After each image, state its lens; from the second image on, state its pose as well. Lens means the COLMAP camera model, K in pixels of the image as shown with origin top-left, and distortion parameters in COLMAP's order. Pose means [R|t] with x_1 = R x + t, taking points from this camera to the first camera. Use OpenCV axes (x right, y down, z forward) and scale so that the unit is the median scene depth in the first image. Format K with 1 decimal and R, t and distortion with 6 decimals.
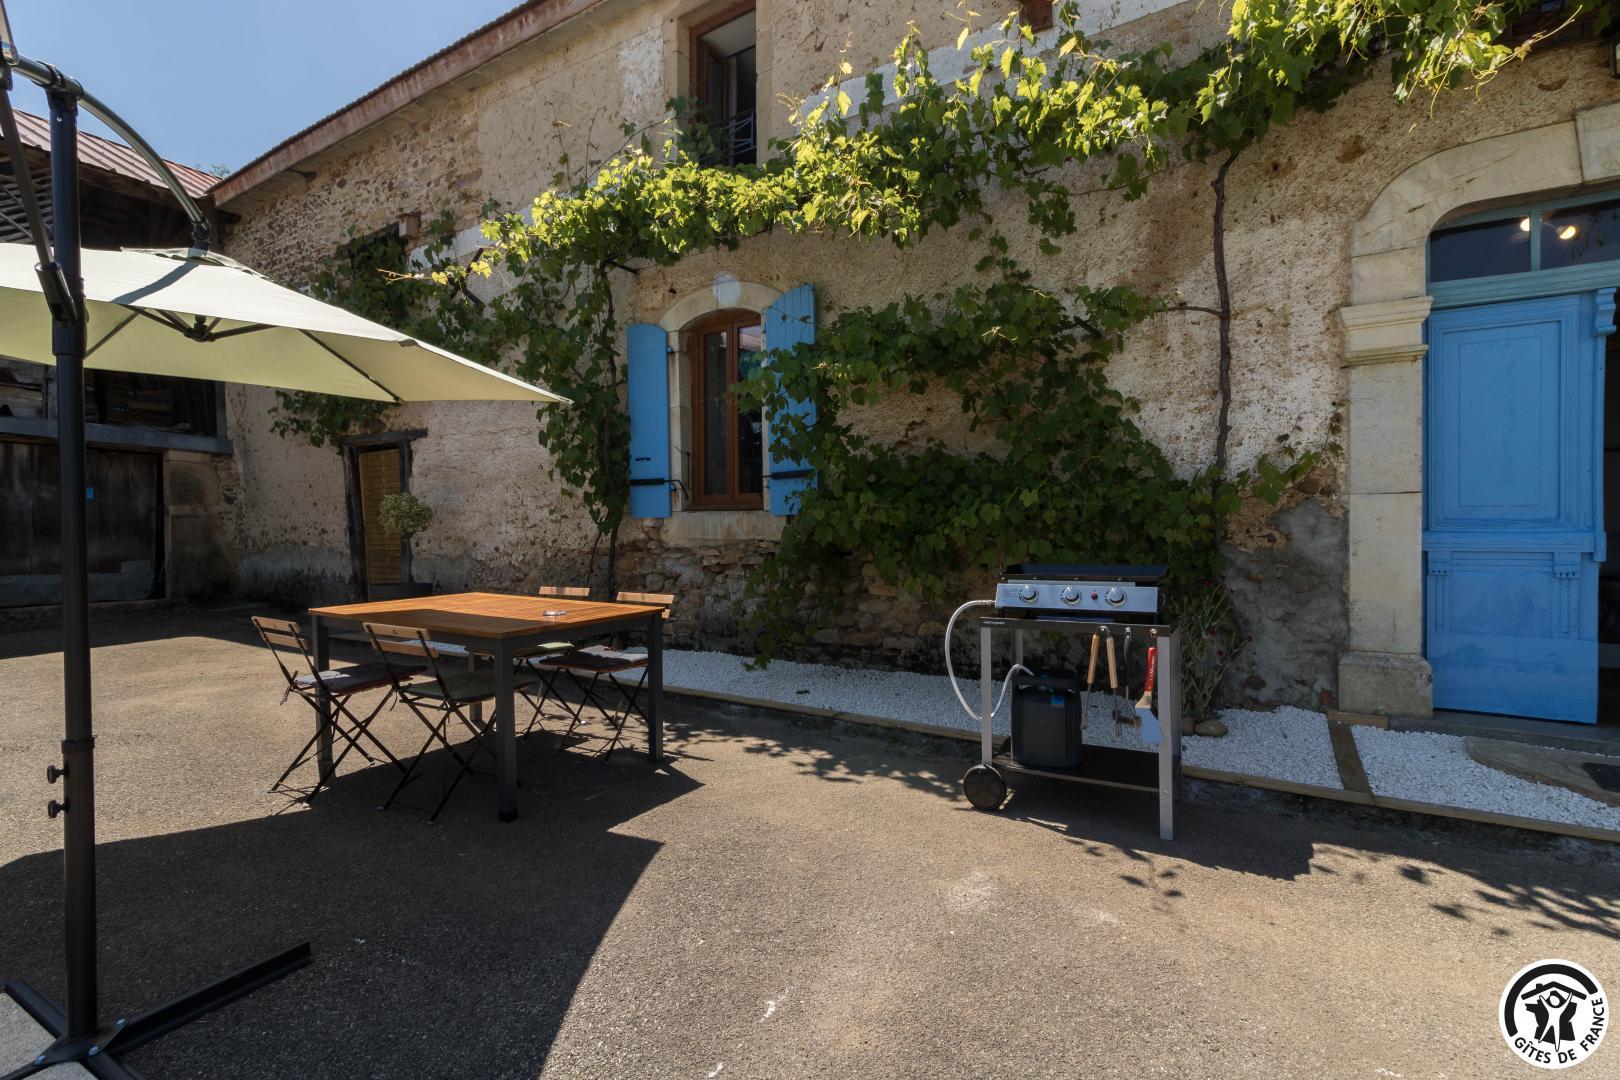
lens RADIAL K [[742.7, 0, 810.0], [0, 742.7, 540.0], [0, 0, 1]] dist [0.001862, 0.000817]
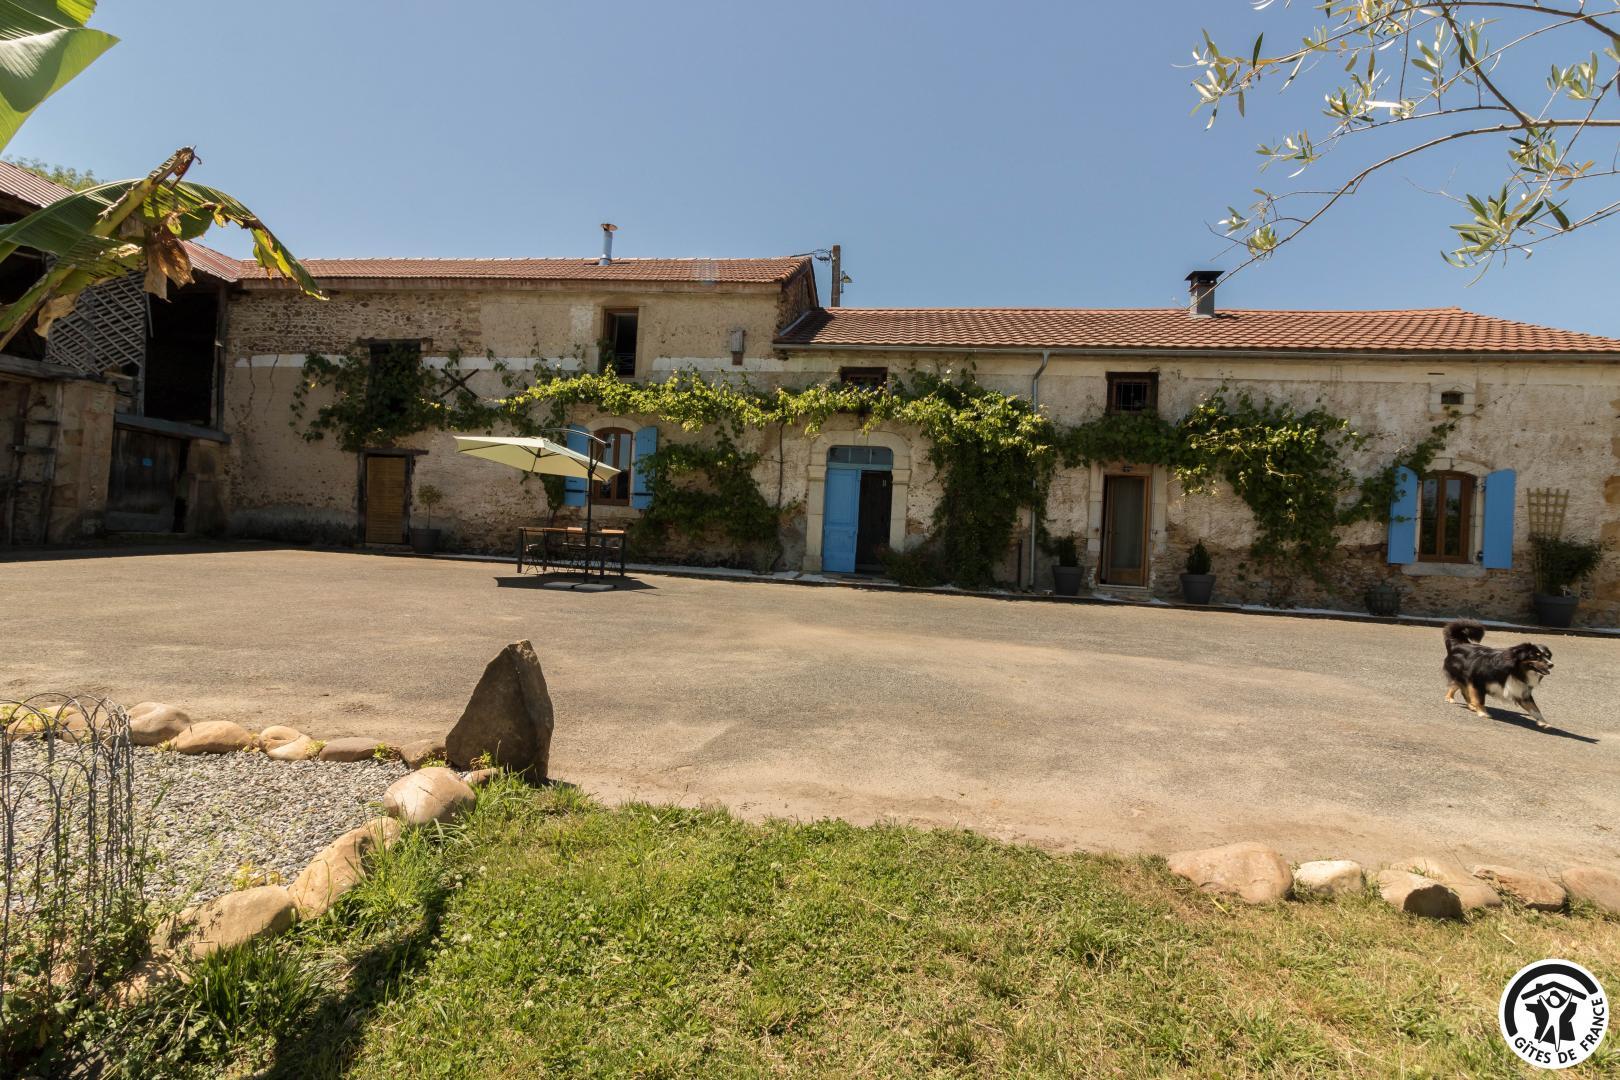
lens RADIAL K [[742.7, 0, 810.0], [0, 742.7, 540.0], [0, 0, 1]] dist [0.001862, 0.000817]
pose [[0.918826, 0.054869, 0.390830, -0.475298], [-0.052827, 0.998476, -0.015983, 0.083427], [-0.391112, -0.005961, 0.920324, -1.600163]]
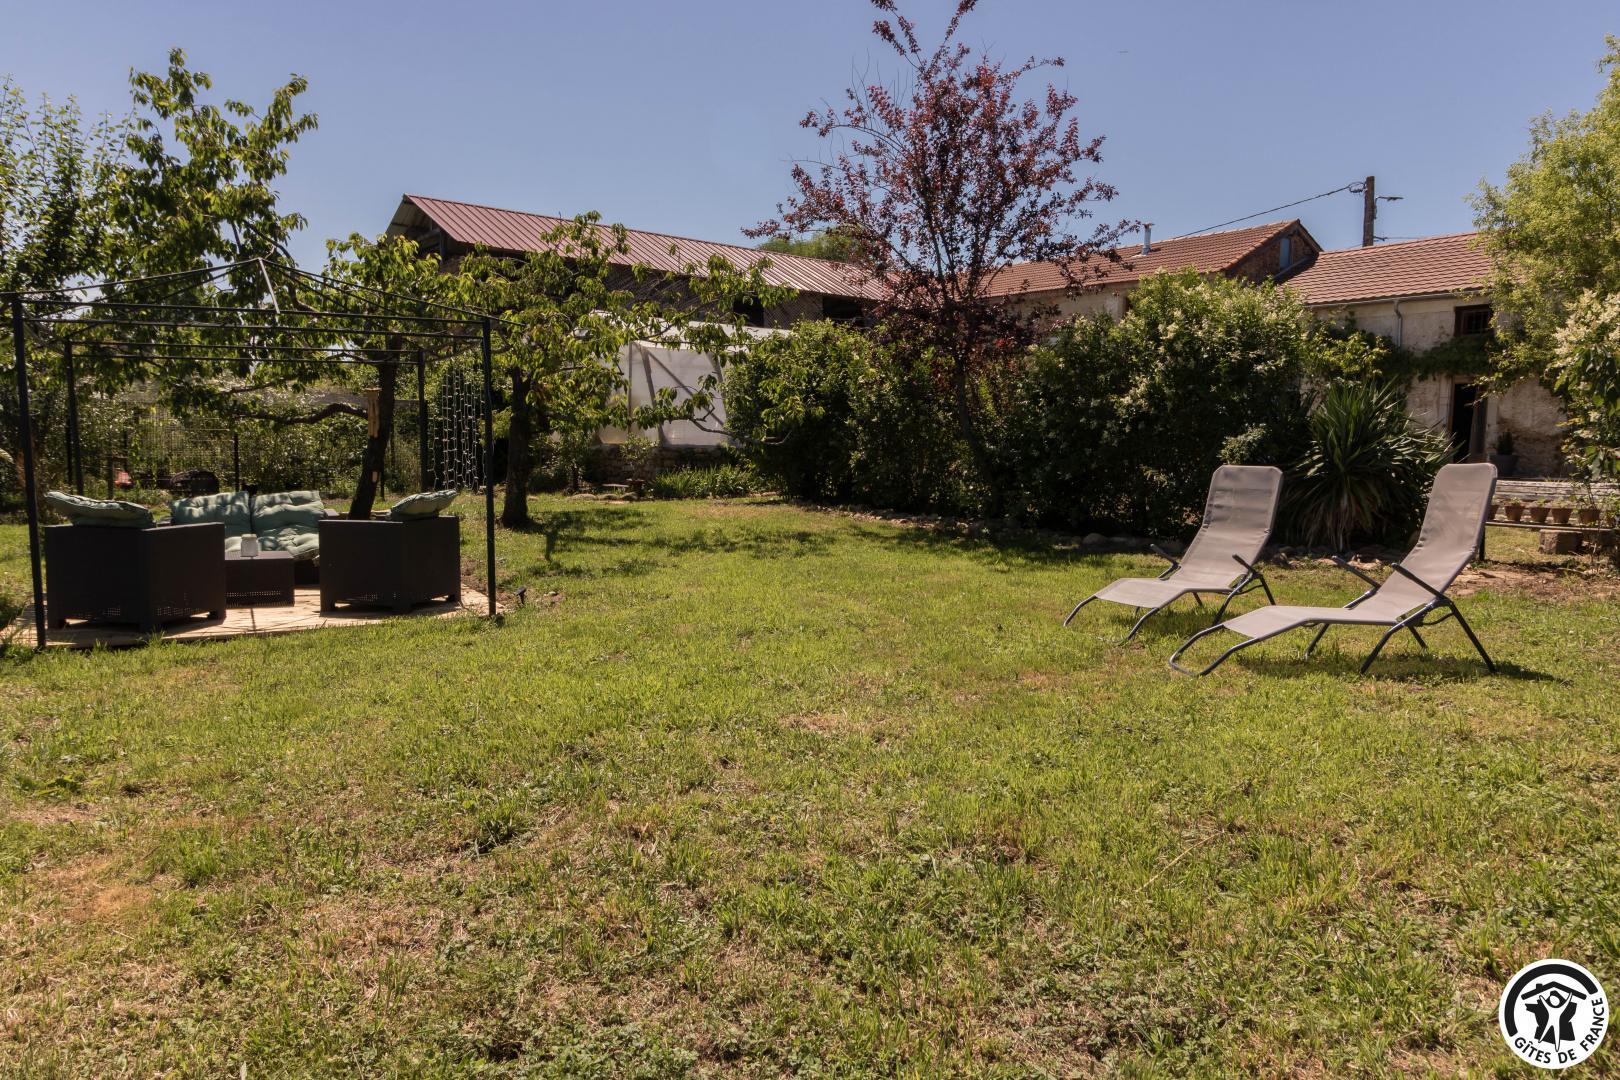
lens RADIAL K [[1064.4, 0, 810.0], [0, 1064.4, 540.0], [0, 0, 1]] dist [-0.013317, -0.001462]
pose [[0.927151, 0.055965, -0.370486, 0.441827], [-0.026326, 0.996069, 0.084582, 0.138778], [0.373763, -0.068667, 0.924979, -4.931921]]
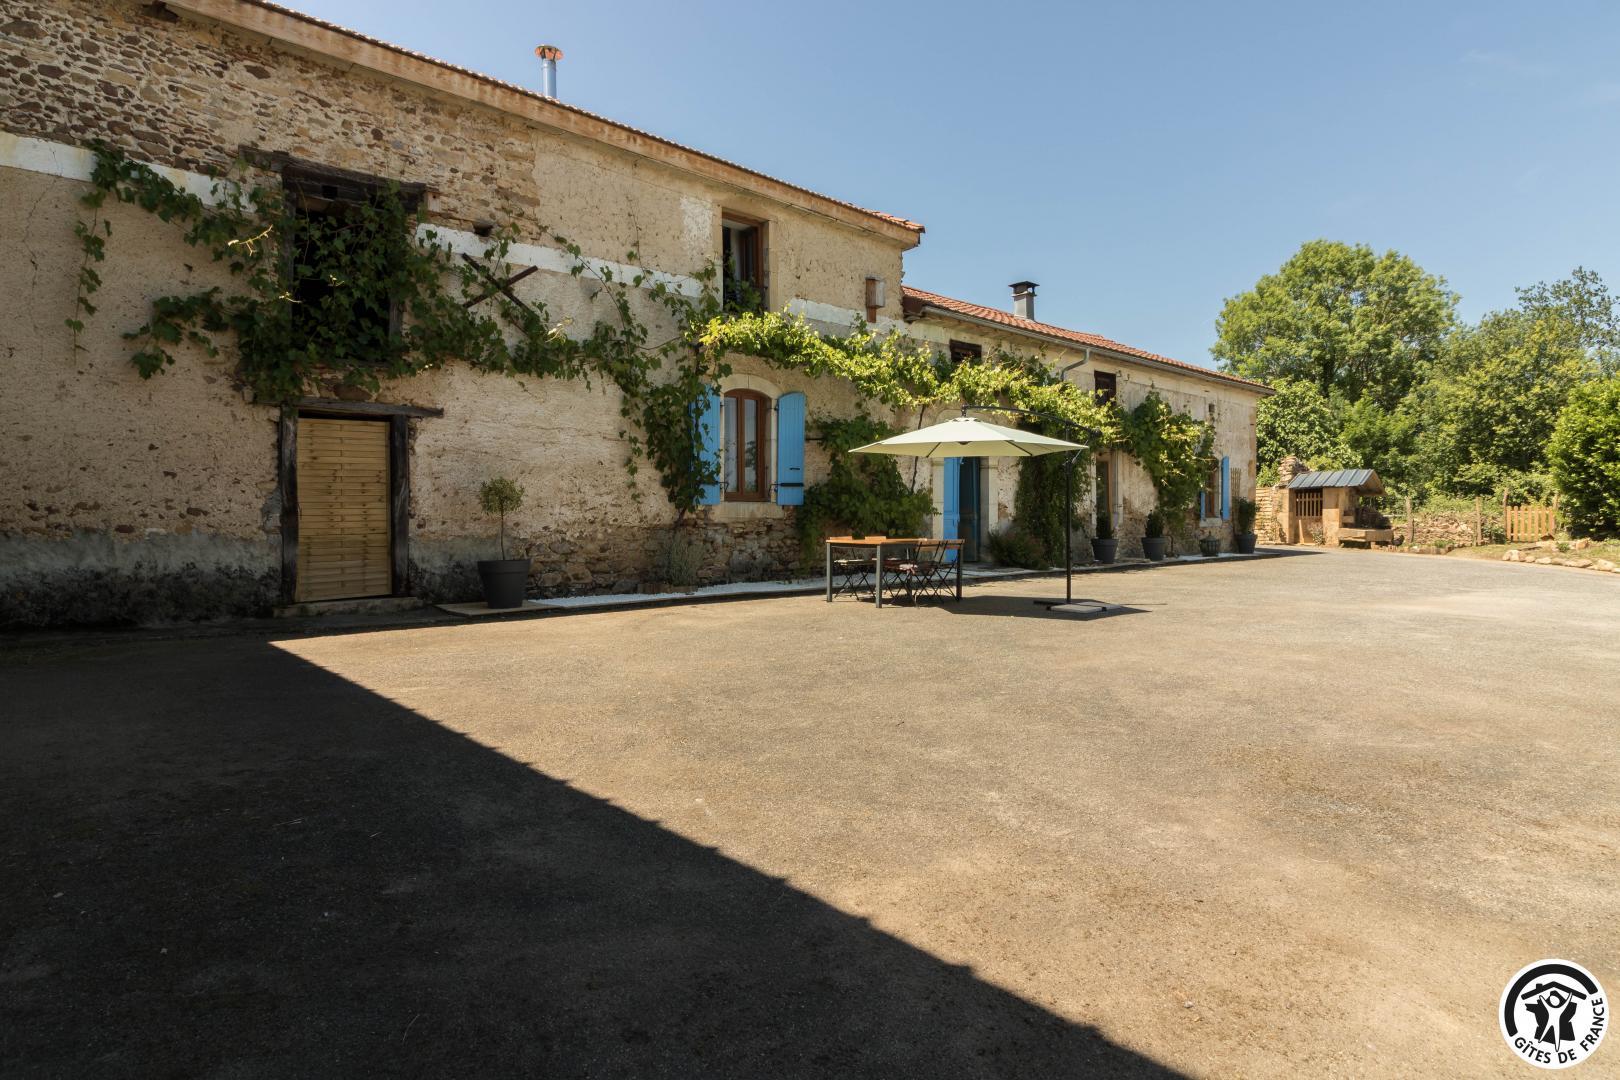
lens RADIAL K [[865.7, 0, 810.0], [0, 865.7, 540.0], [0, 0, 1]] dist [0.000047, -0.000181]
pose [[0.276813, -0.020555, 0.960704, -2.055867], [0.019116, 0.999691, 0.015881, 0.022110], [-0.960734, 0.013969, 0.277120, 0.285420]]
